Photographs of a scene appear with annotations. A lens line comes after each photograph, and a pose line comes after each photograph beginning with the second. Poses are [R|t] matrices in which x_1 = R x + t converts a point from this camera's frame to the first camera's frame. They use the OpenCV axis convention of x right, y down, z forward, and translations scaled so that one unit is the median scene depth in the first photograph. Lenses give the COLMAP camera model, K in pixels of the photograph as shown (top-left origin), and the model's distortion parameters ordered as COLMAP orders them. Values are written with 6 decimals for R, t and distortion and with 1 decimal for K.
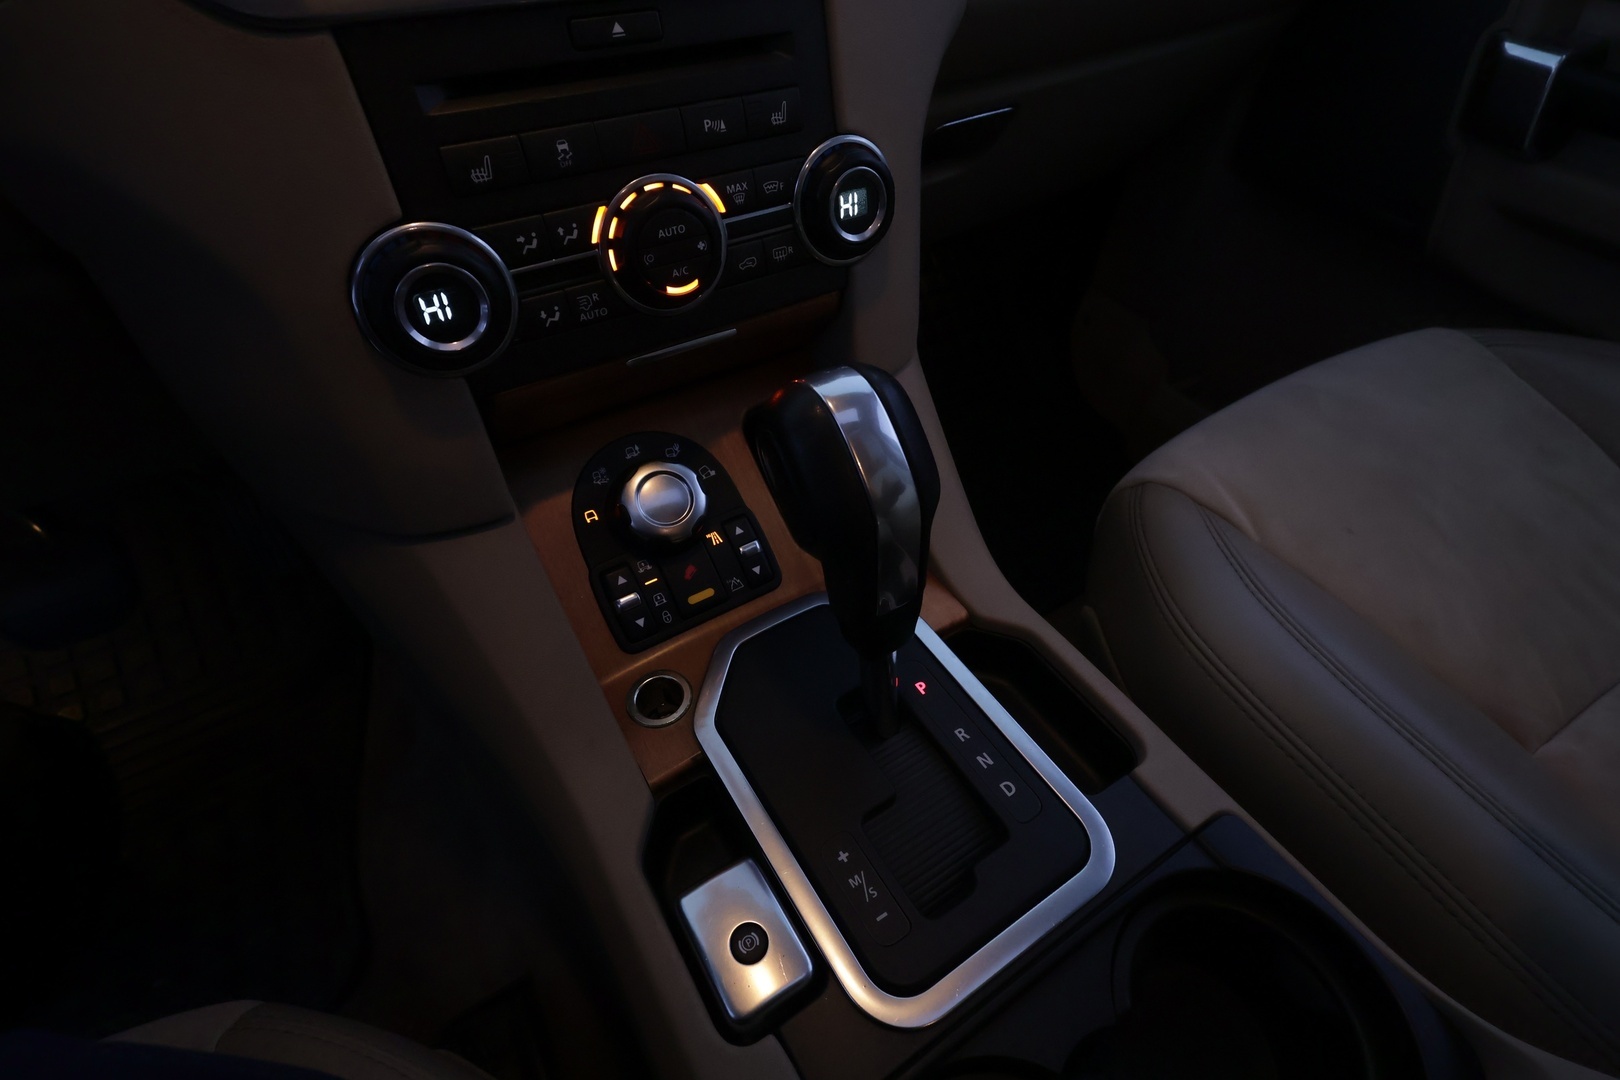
lens RADIAL K [[758.1, 0, 809.4], [0, 758.1, 540.5], [0, 0, 1]] dist [0.002675, 0.001485]
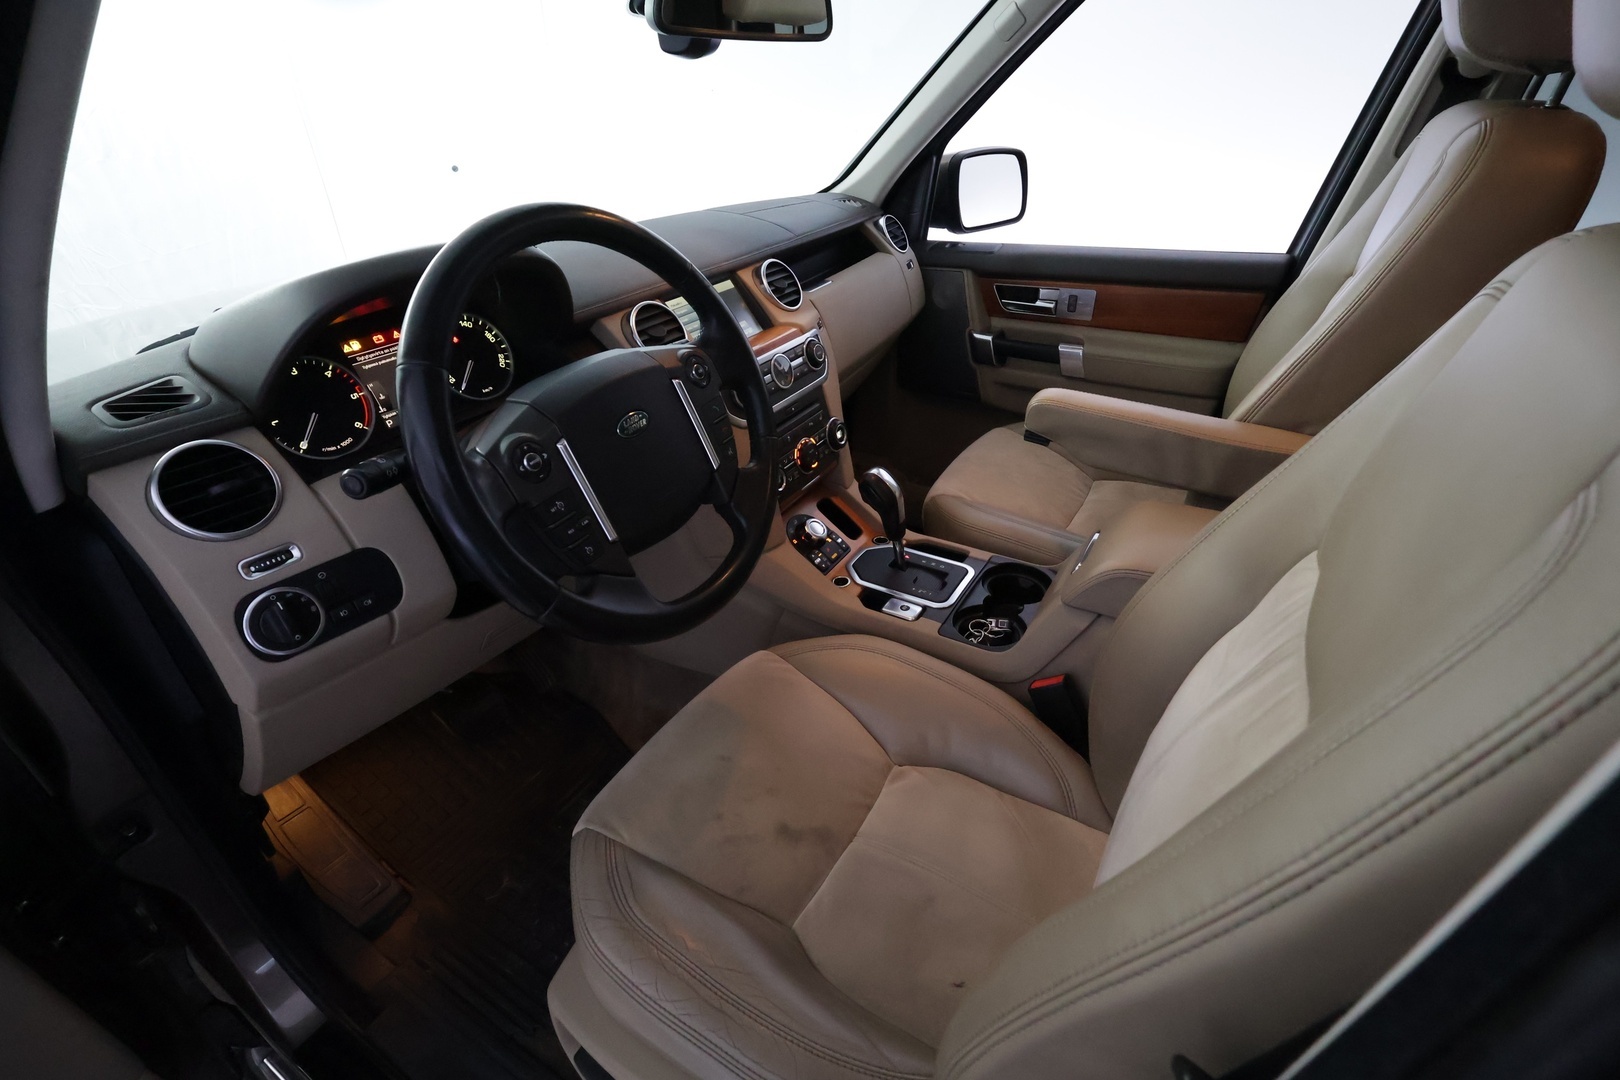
lens RADIAL K [[758.1, 0, 805.2], [0, 758.1, 543.3], [0, 0, 1]] dist [0.002675, 0.001485]
pose [[0.894838, -0.279707, 0.347892, -1.455931], [0.360751, 0.912146, -0.194545, 0.649616], [-0.262913, 0.299589, 0.917128, -2.044610]]
